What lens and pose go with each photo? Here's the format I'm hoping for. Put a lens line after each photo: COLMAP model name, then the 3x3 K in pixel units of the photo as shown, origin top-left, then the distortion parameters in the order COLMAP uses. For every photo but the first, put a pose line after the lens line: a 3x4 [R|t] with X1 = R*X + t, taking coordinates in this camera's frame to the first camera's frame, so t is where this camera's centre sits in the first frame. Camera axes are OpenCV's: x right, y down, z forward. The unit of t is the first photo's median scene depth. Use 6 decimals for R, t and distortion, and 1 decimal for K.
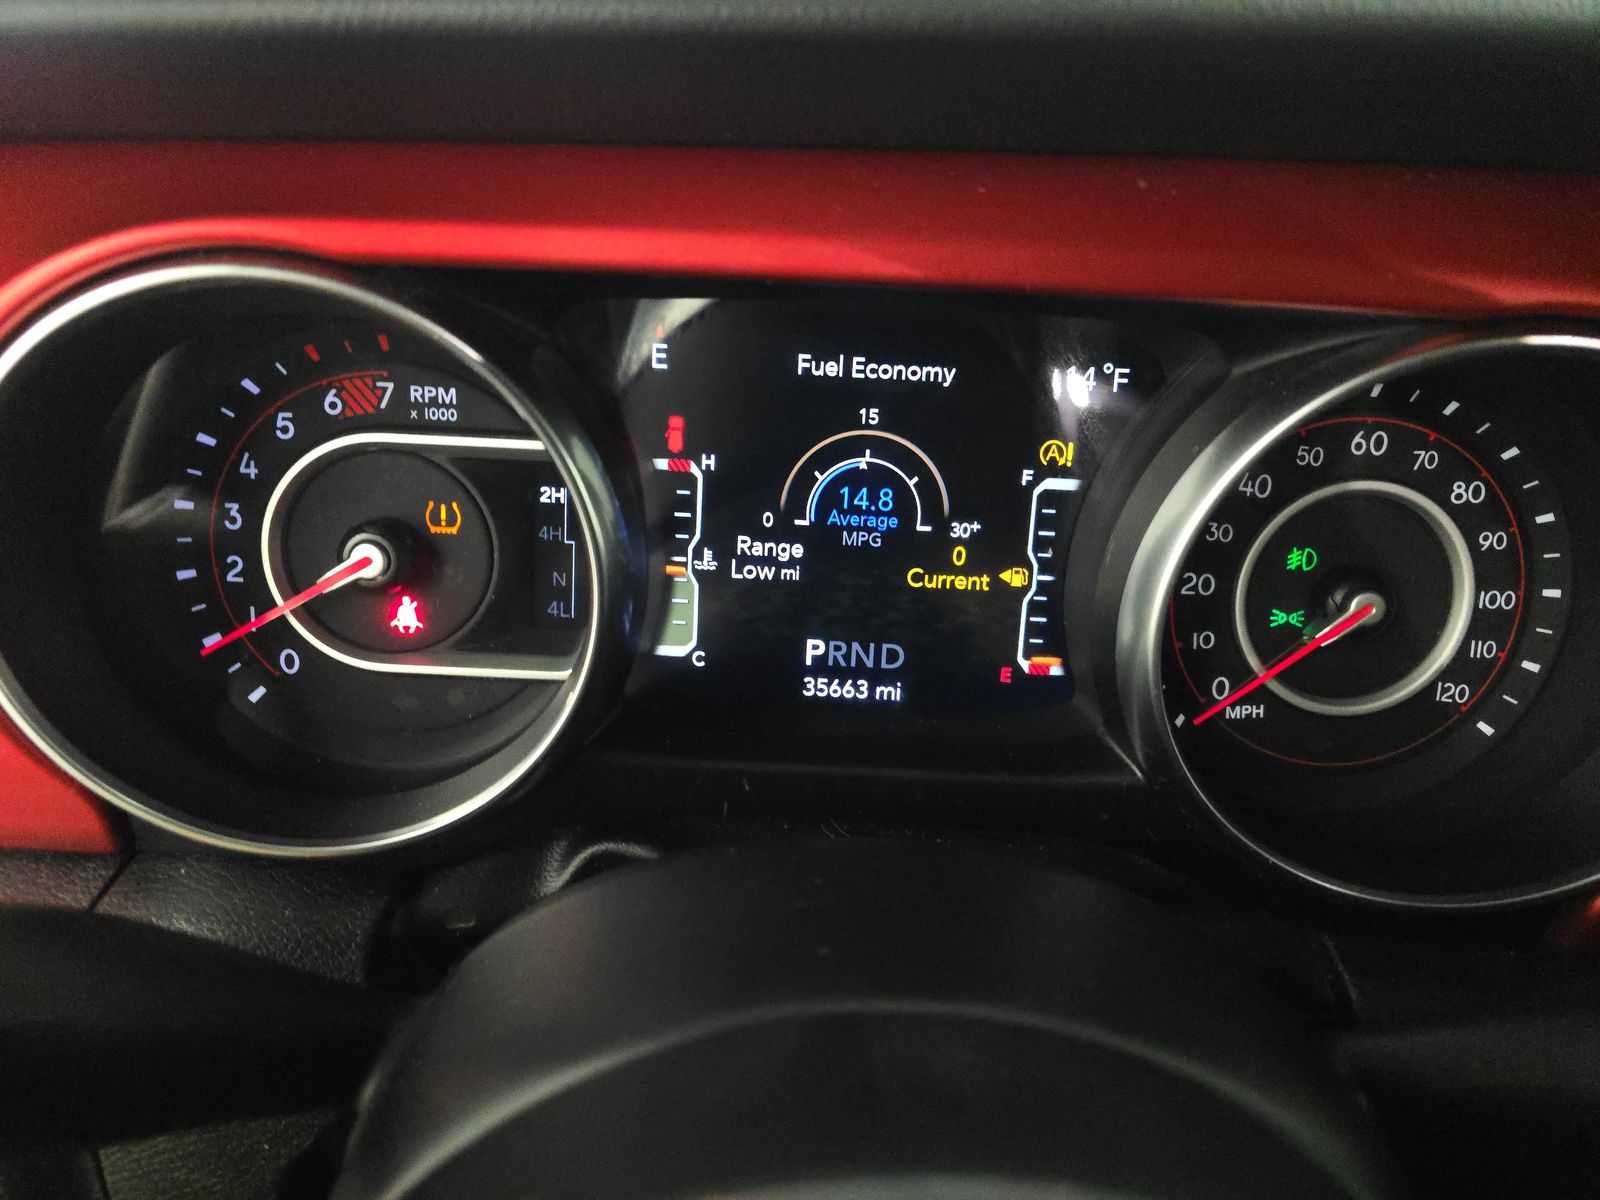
lens RADIAL K [[1047.8, 0, 801.7], [0, 1047.8, 592.0], [0, 0, 1]] dist [0.029497, -0.043628]
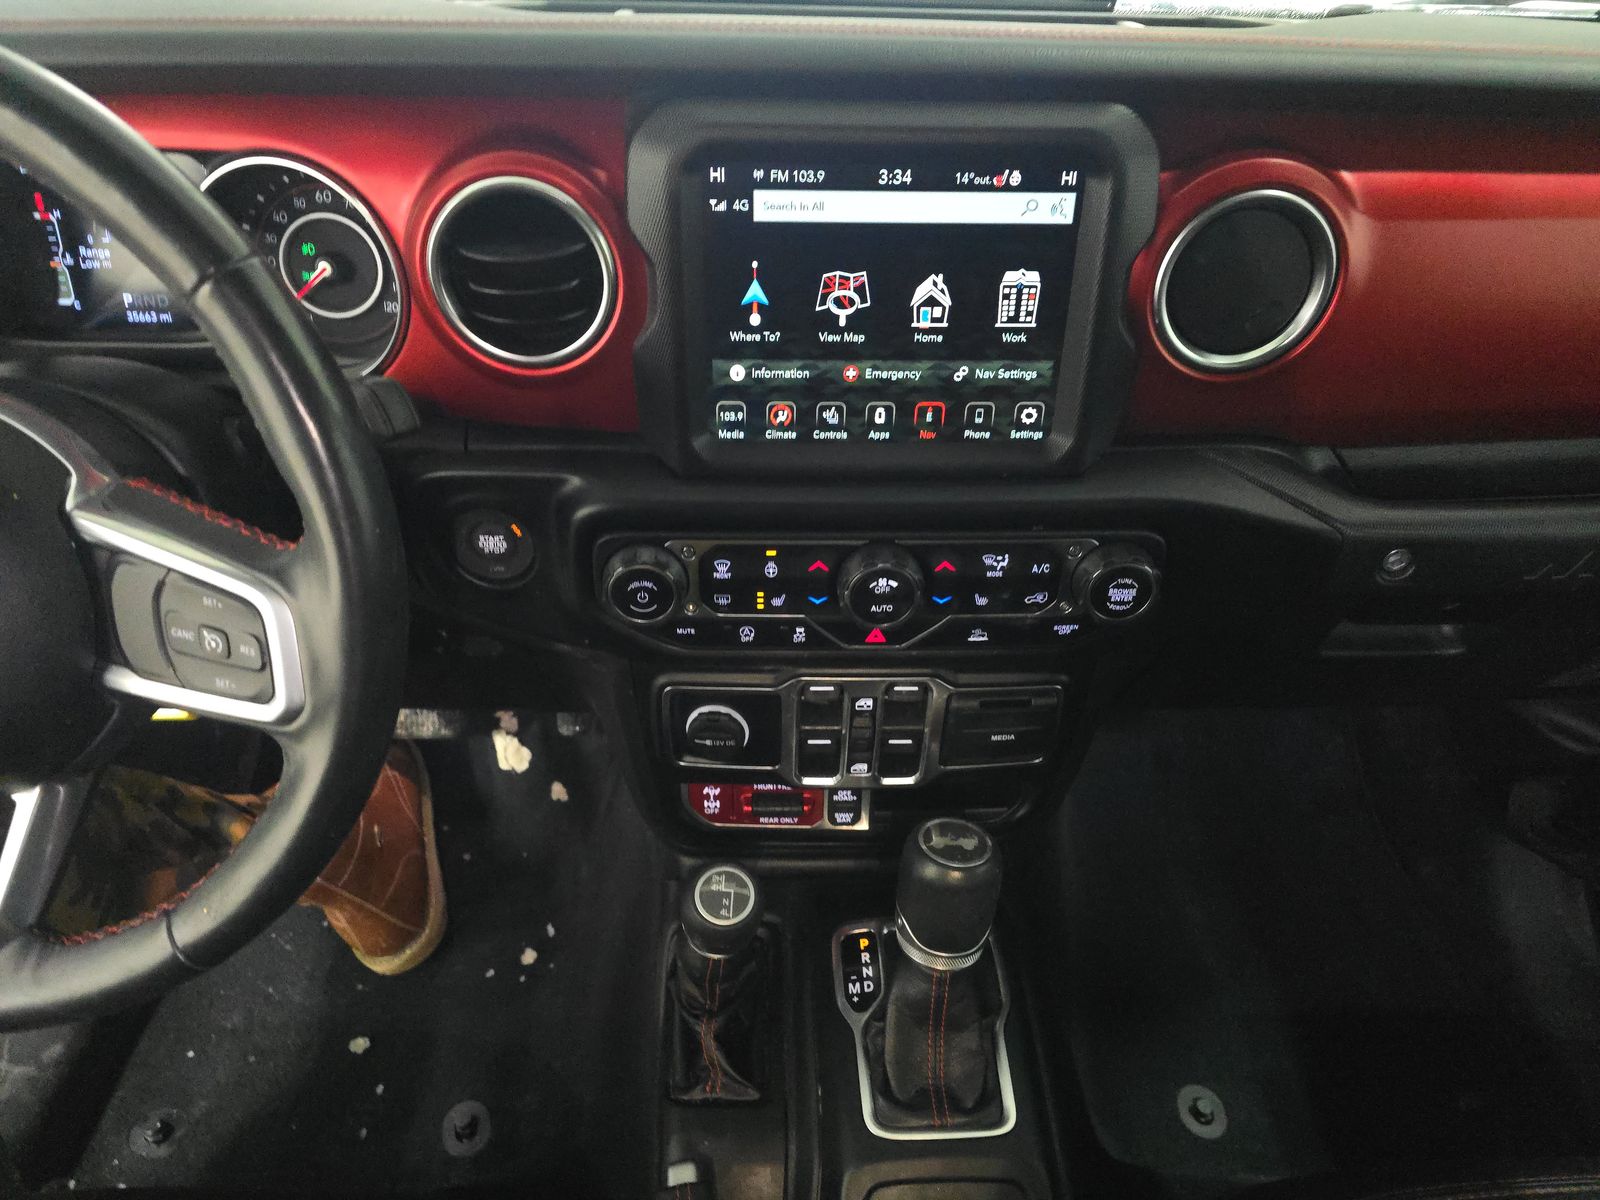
lens RADIAL K [[1047.8, 0, 789.3], [0, 1047.8, 608.6], [0, 0, 1]] dist [0.029497, -0.043628]
pose [[0.998681, -0.043067, 0.027945, 1.415341], [0.034696, 0.967385, 0.250924, 0.190545], [-0.037840, -0.249623, 0.967603, -1.497979]]
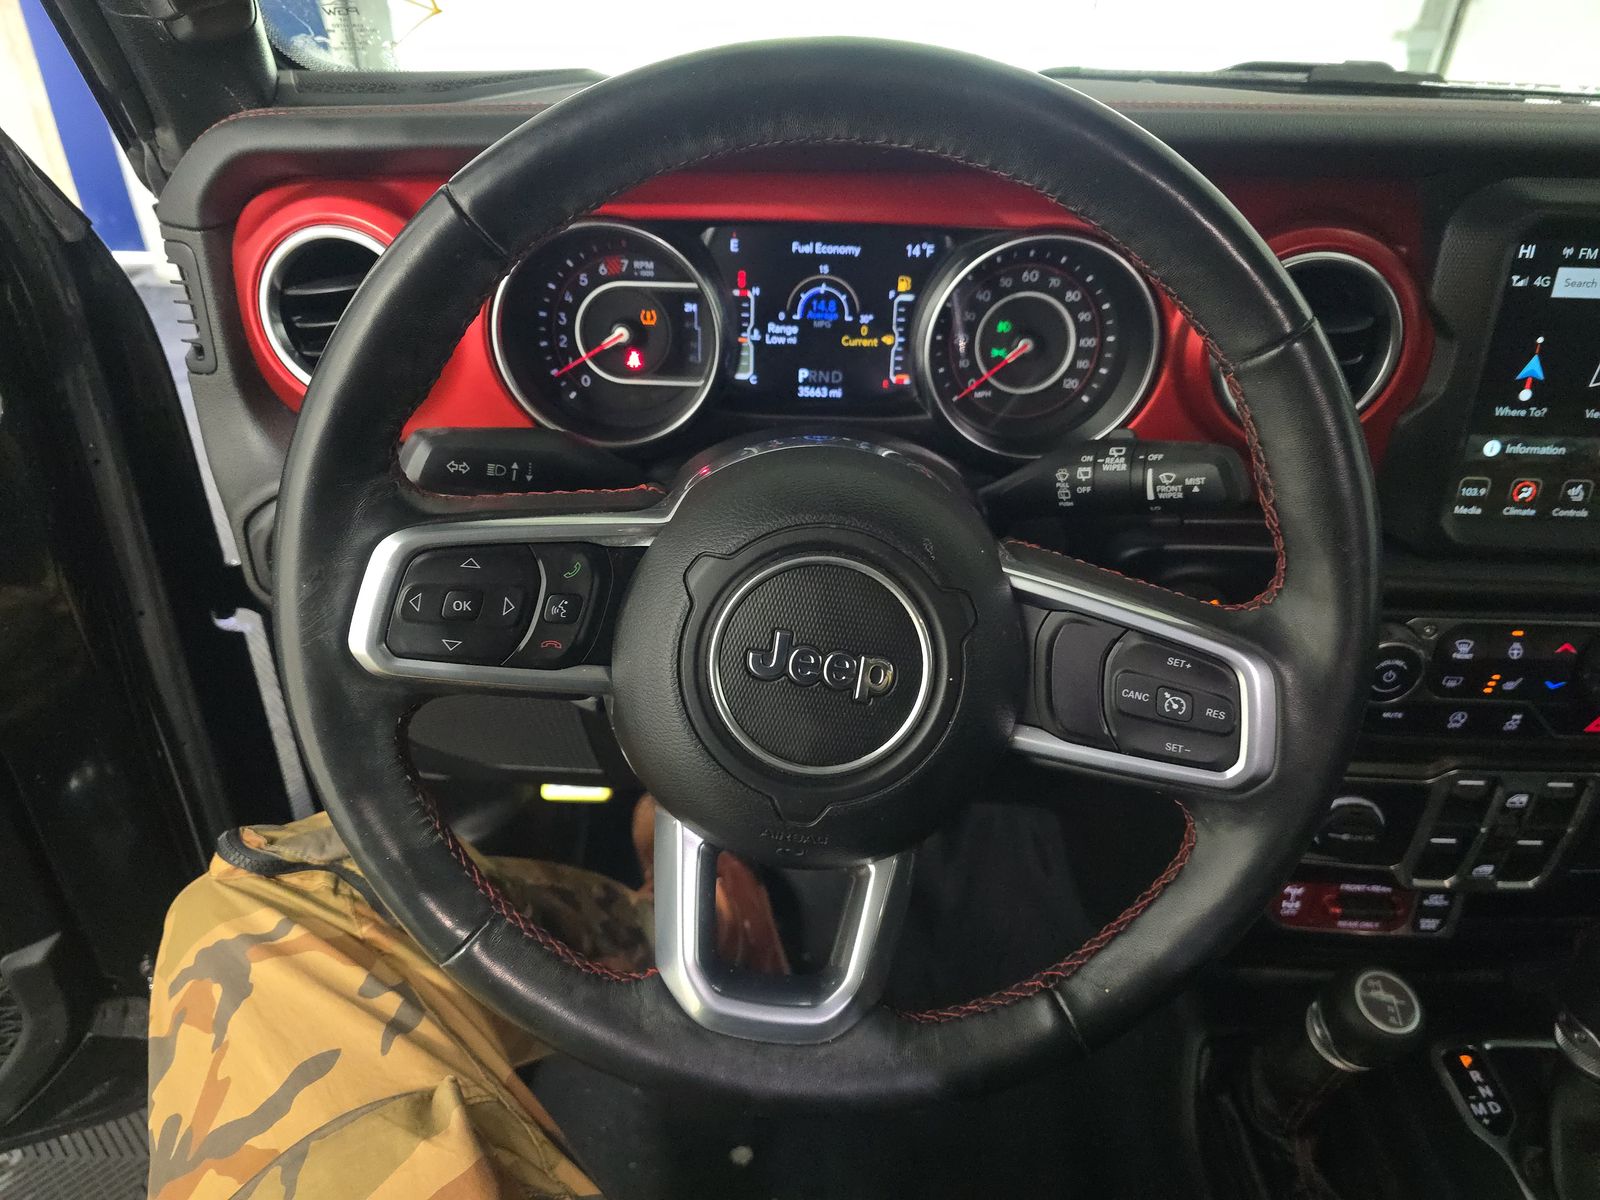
lens RADIAL K [[1047.8, 0, 791.5], [0, 1047.8, 606.8], [0, 0, 1]] dist [0.029497, -0.043628]
pose [[0.999704, -0.020580, -0.012991, 0.006567], [0.022263, 0.988949, 0.146578, 0.233091], [0.009831, -0.146823, 0.989114, -1.437208]]
